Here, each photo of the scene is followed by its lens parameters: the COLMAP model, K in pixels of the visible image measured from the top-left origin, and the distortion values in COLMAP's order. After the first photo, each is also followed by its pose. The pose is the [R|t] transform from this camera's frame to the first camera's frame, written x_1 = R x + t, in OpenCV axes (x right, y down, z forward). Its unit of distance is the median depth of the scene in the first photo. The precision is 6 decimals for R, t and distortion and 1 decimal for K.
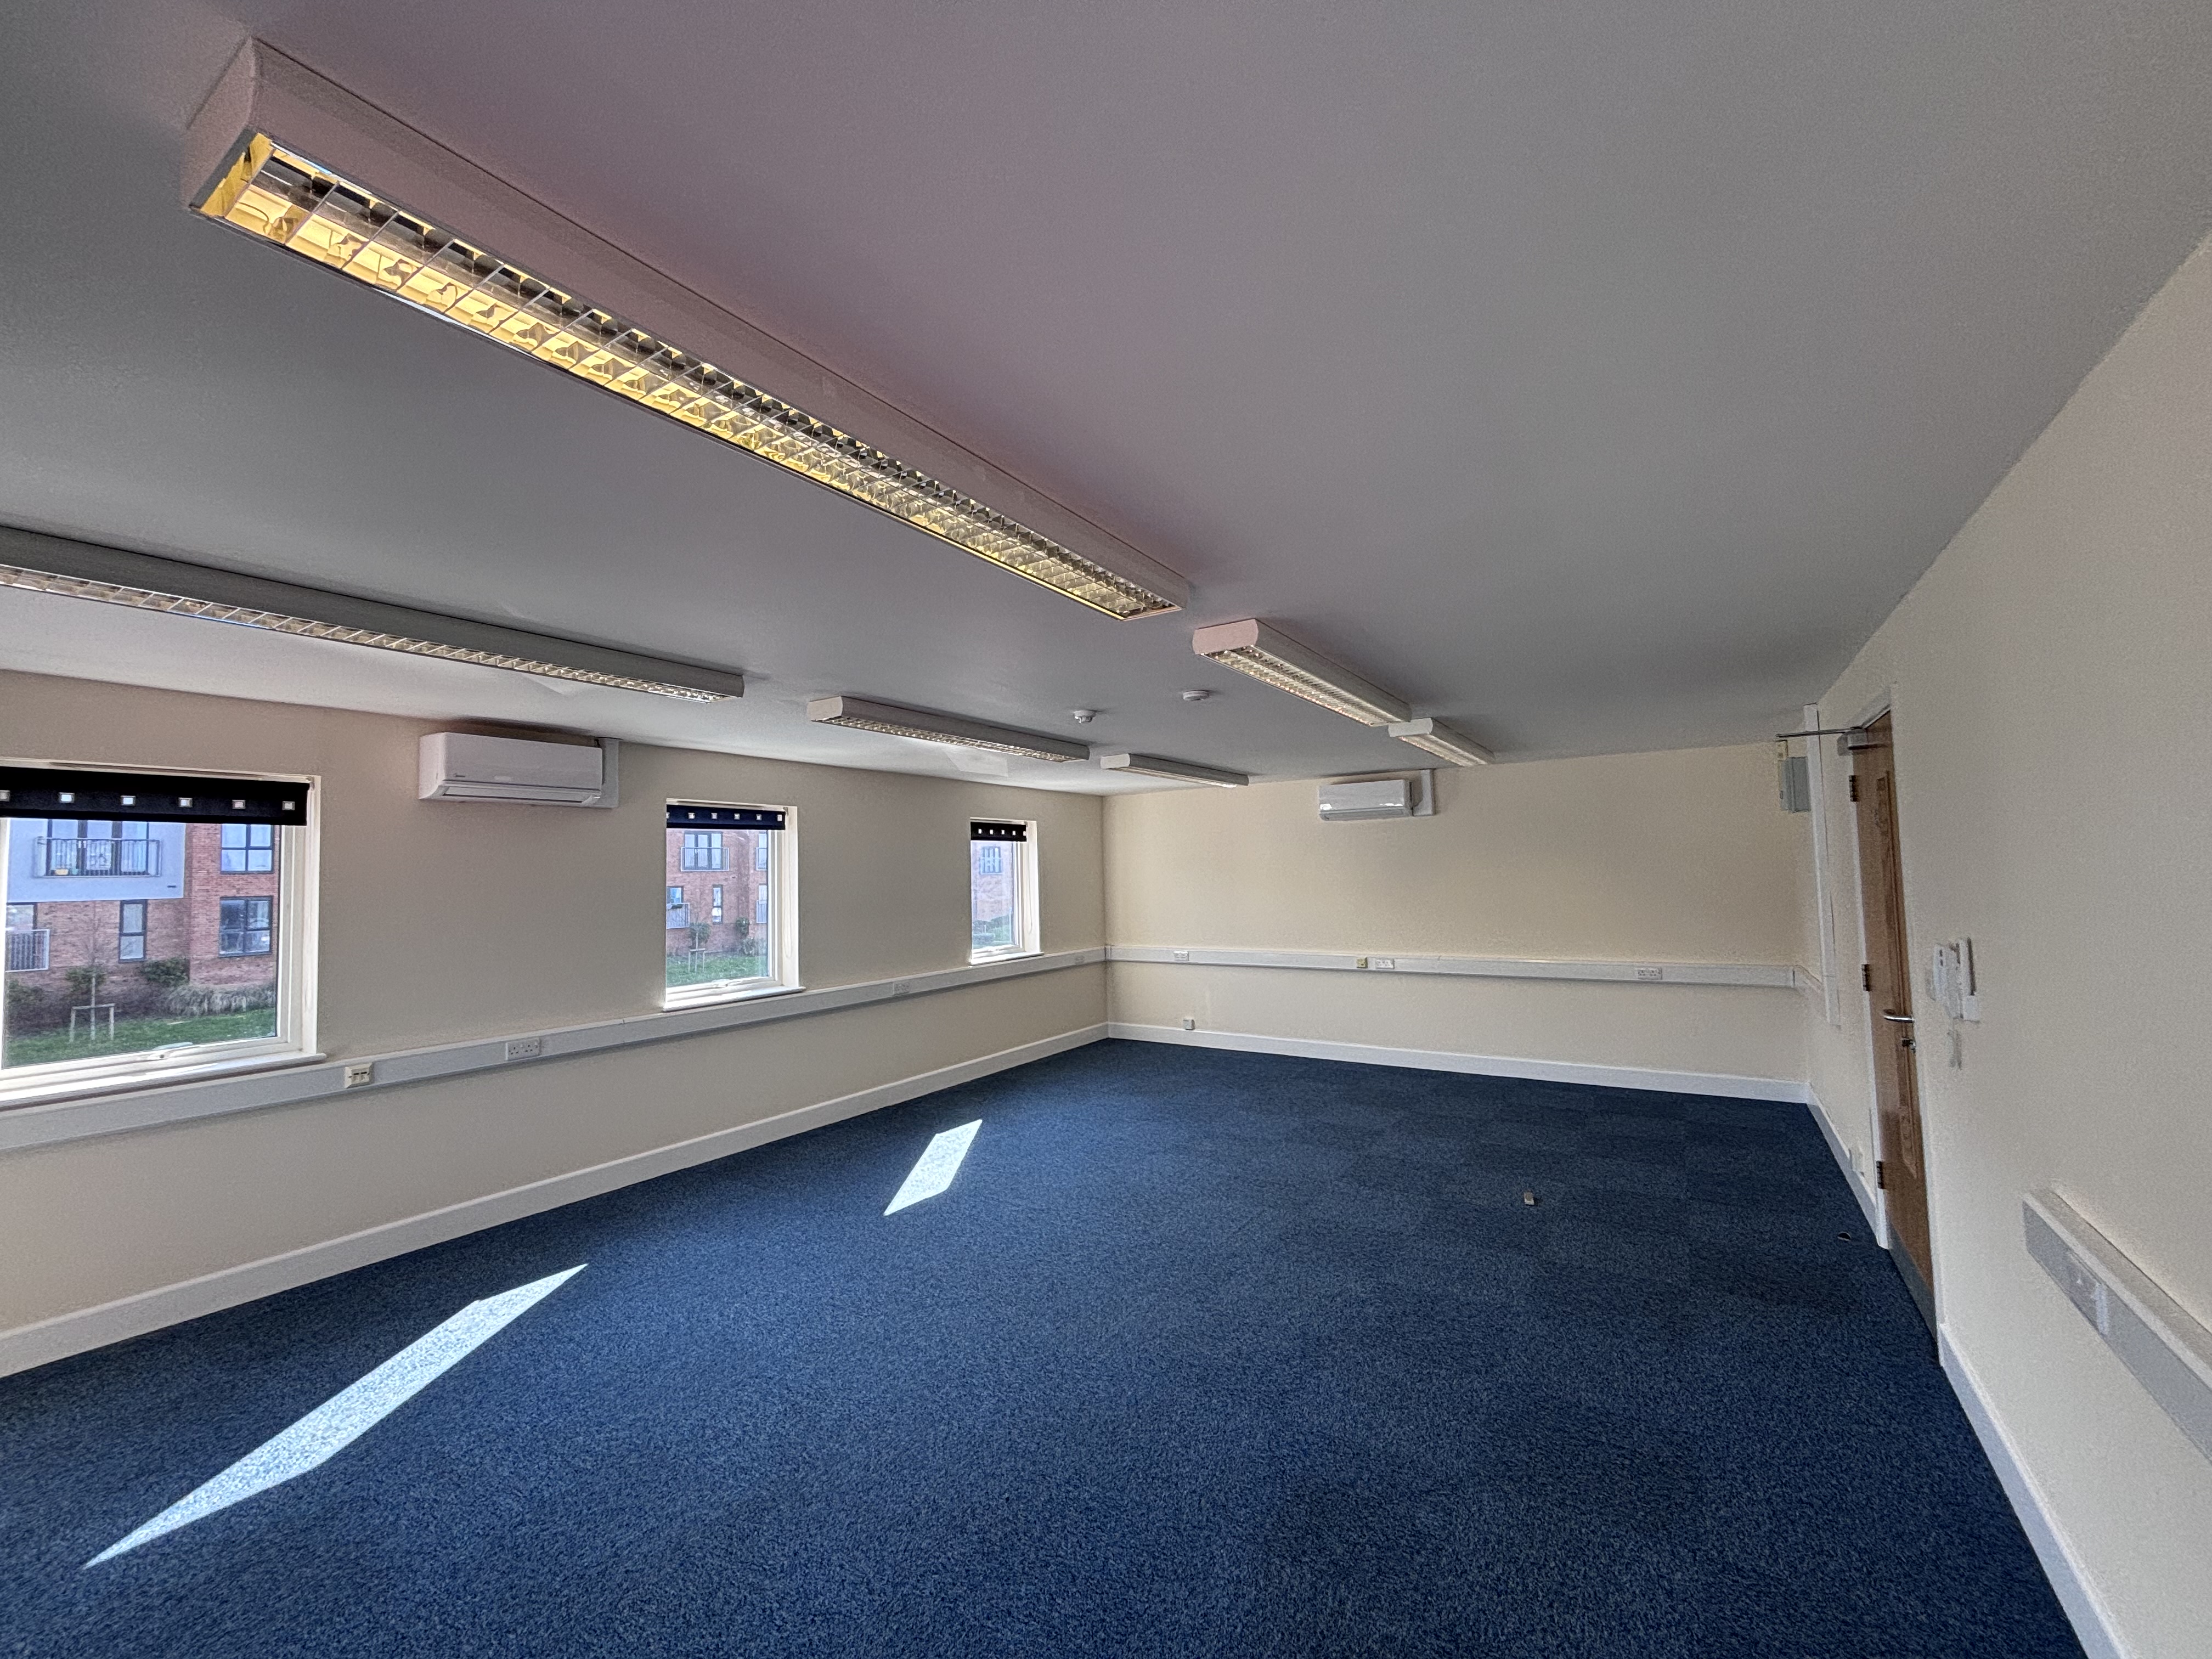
lens RADIAL K [[899.9, 0, 1106.0], [0, 899.9, 829.5], [0, 0, 1]] dist [0.008849, -0.000499]
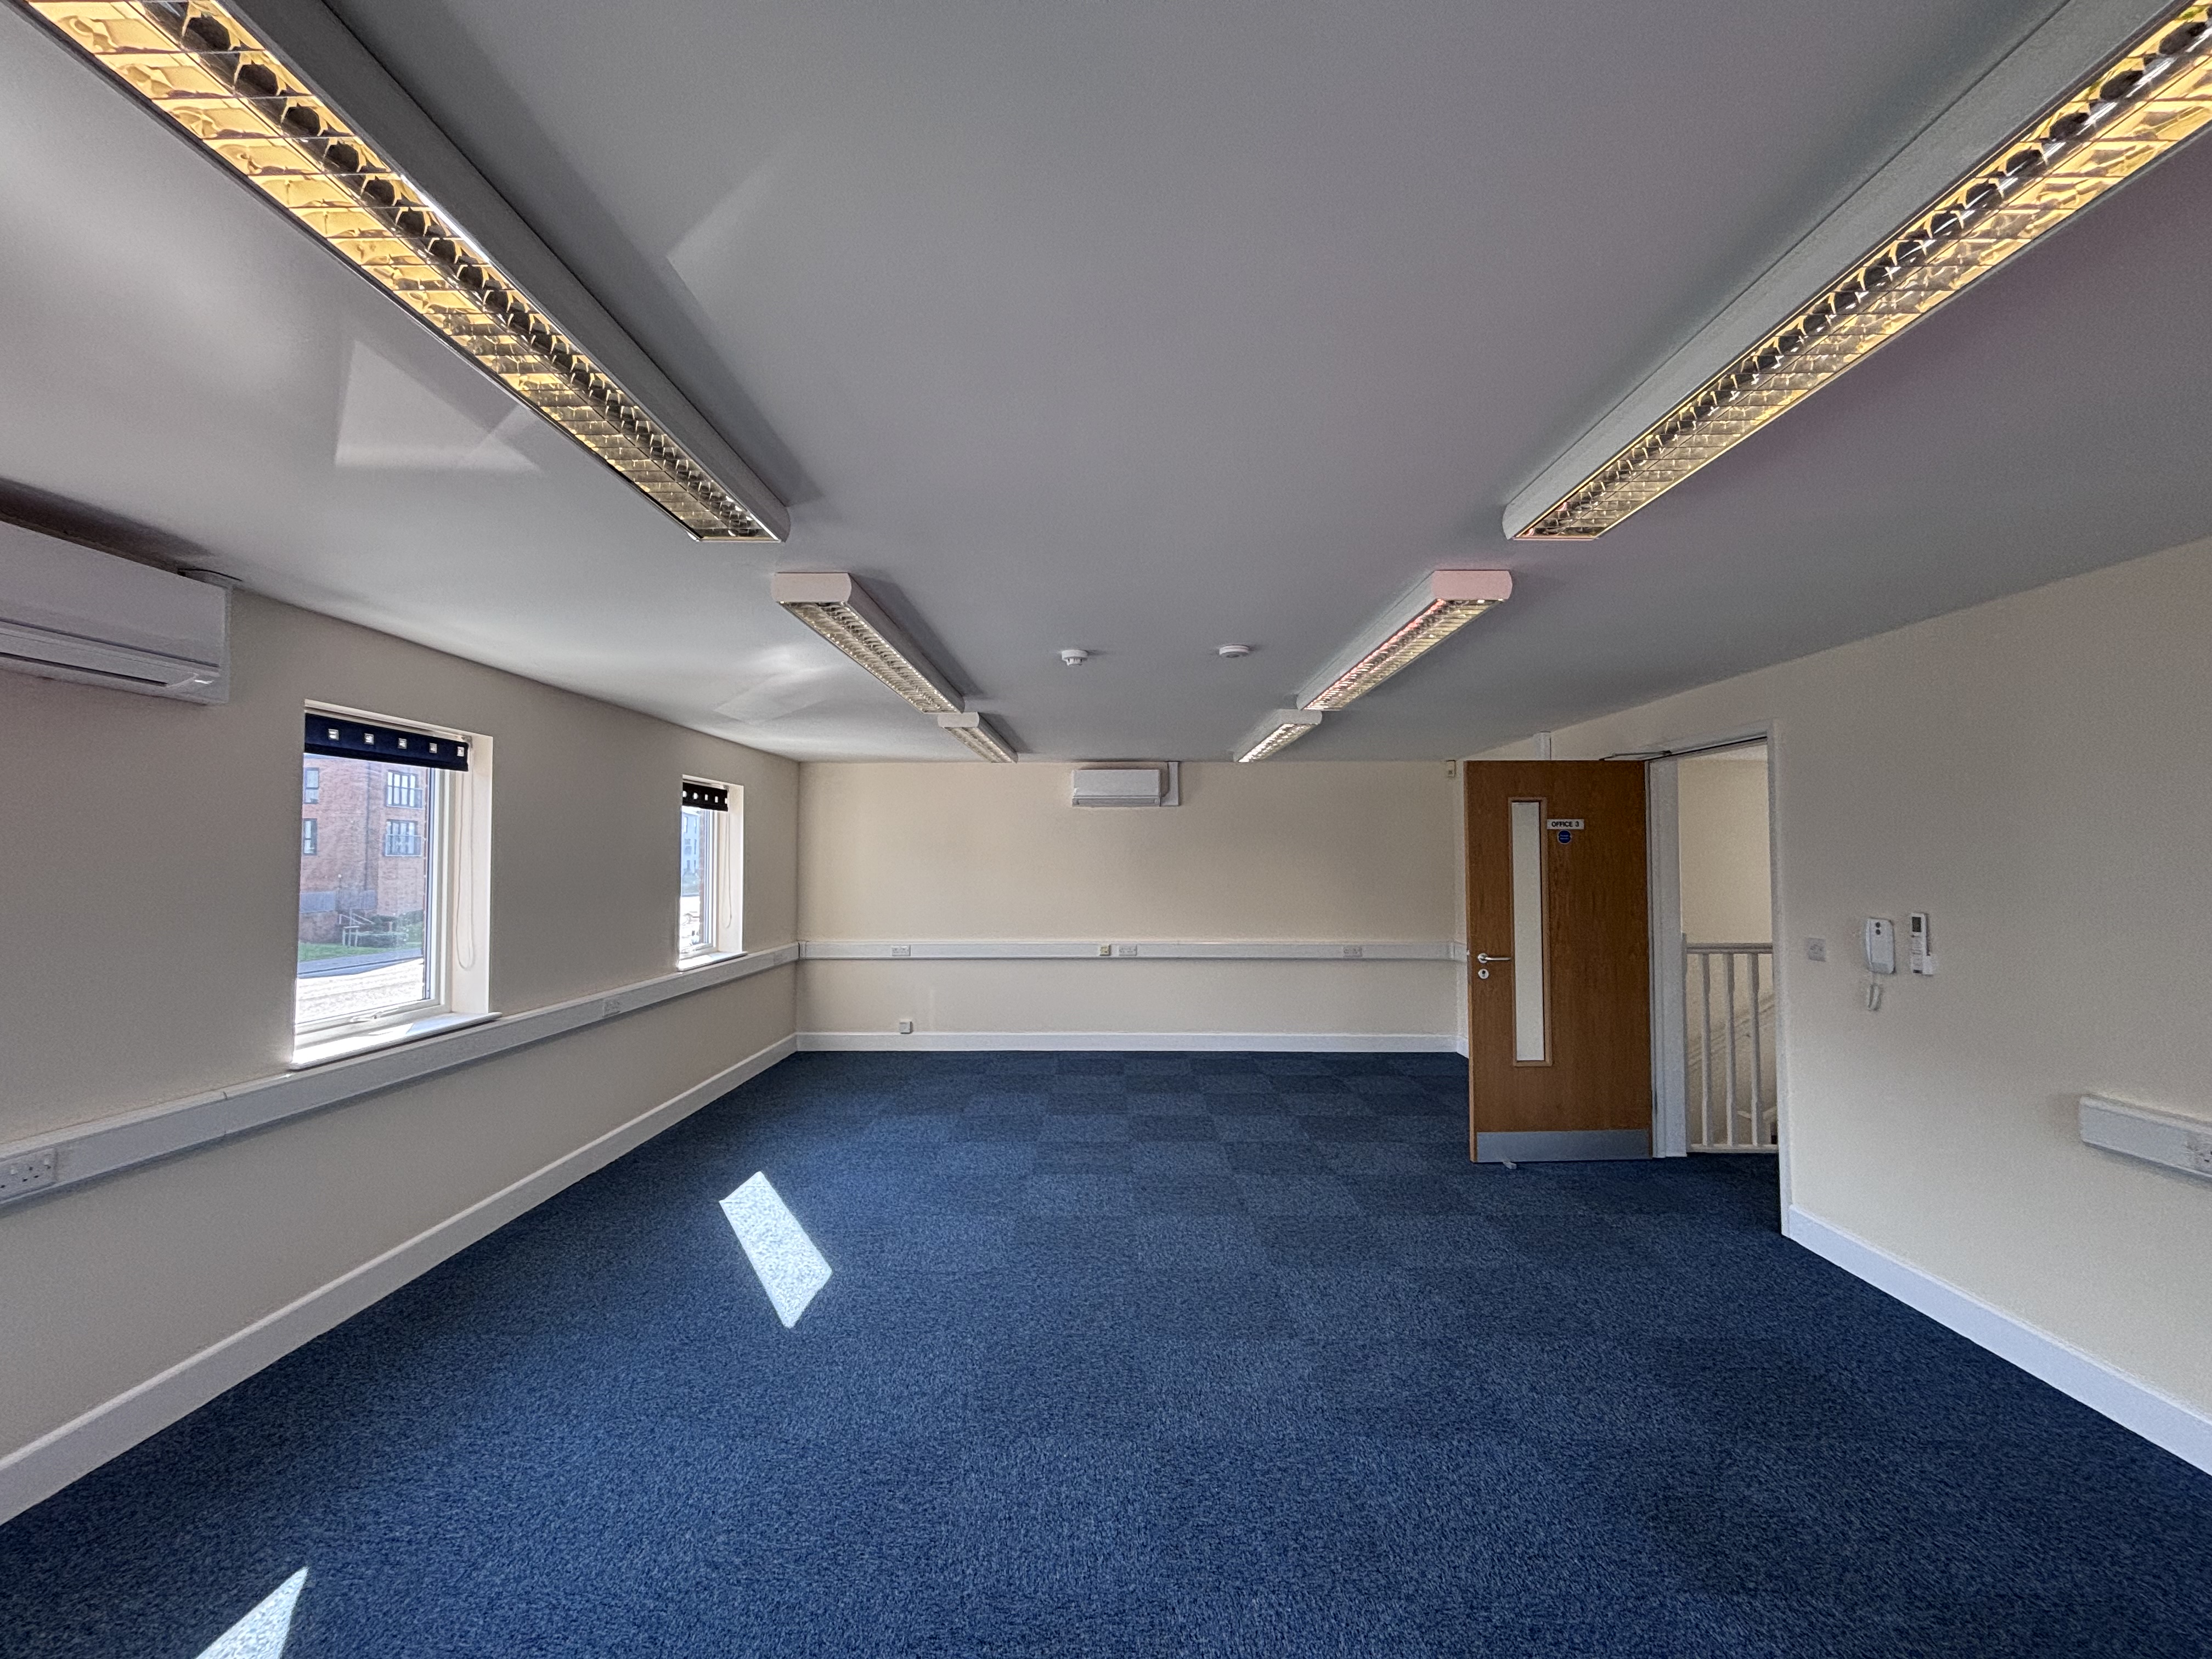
lens RADIAL K [[899.9, 0, 1106.0], [0, 899.9, 829.5], [0, 0, 1]] dist [0.008849, -0.000499]
pose [[0.845741, 0.041250, 0.531997, -0.326972], [-0.045893, 0.998936, -0.004498, 0.025167], [-0.531617, -0.020611, 0.846734, 0.217662]]
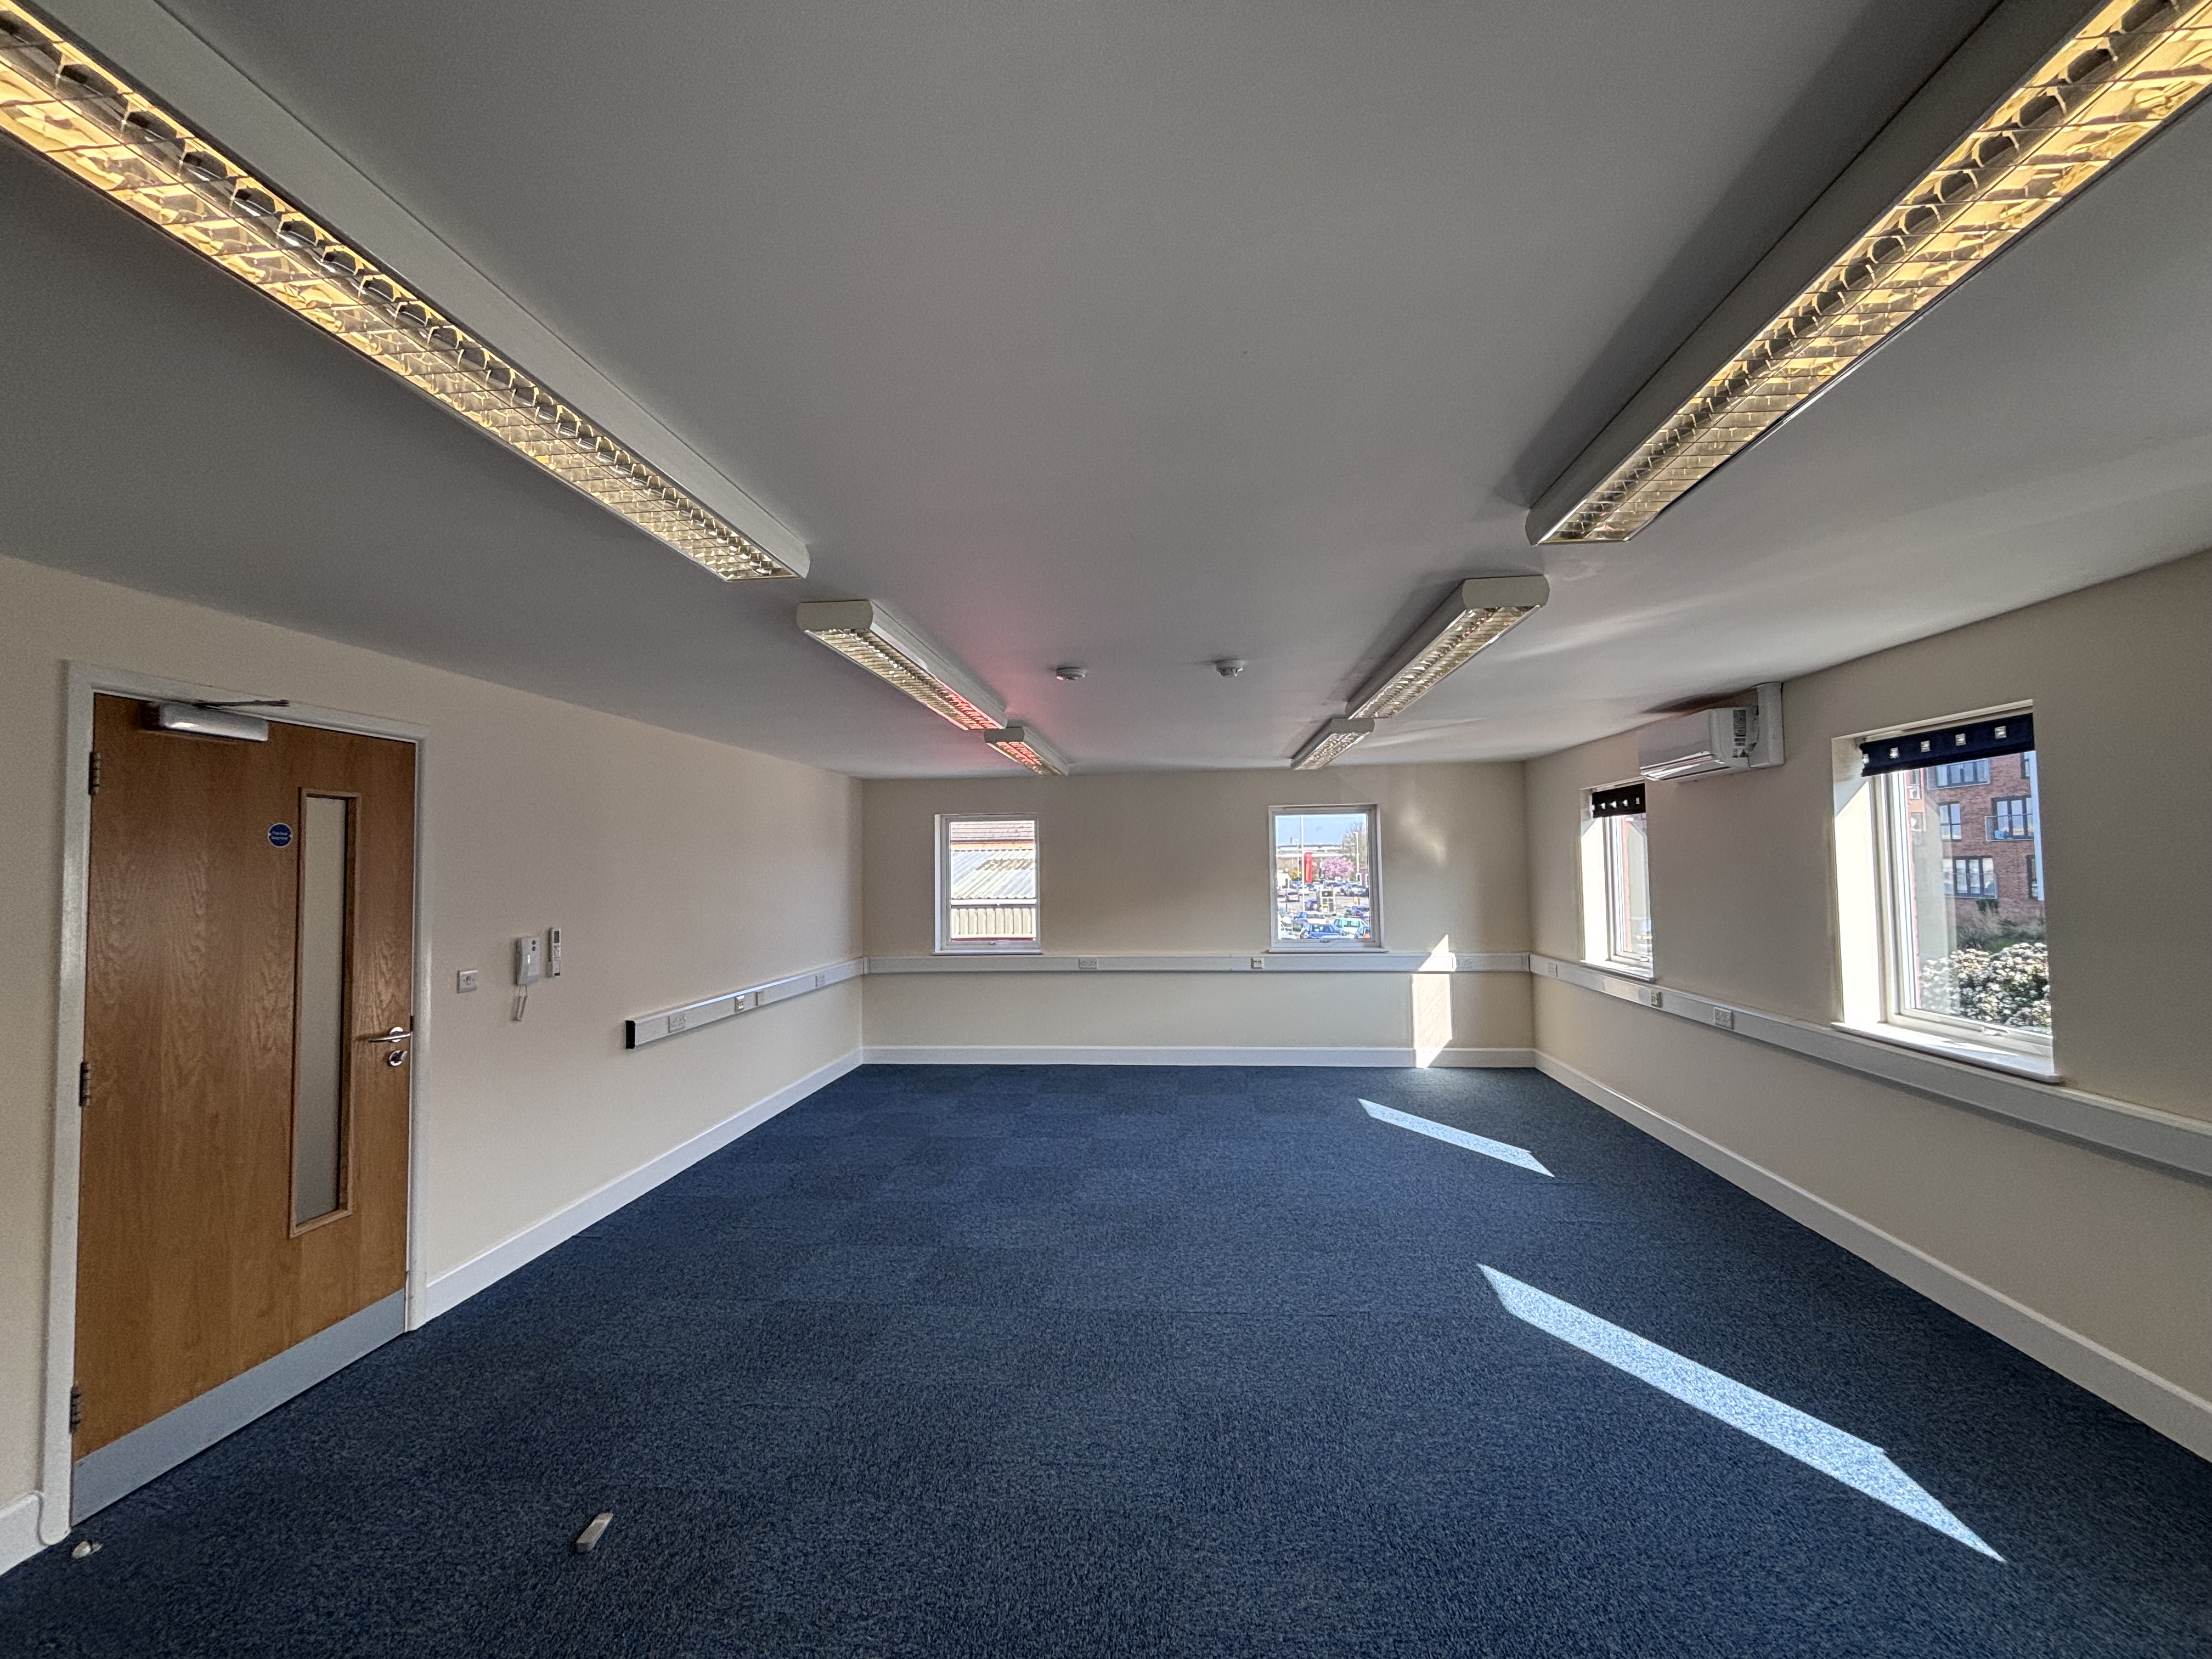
lens RADIAL K [[899.9, 0, 1106.0], [0, 899.9, 829.5], [0, 0, 1]] dist [0.008849, -0.000499]
pose [[-0.888695, 0.015400, -0.458239, 0.337884], [0.058911, 0.994987, -0.080813, 0.057078], [0.454697, -0.098814, -0.885147, 1.251102]]
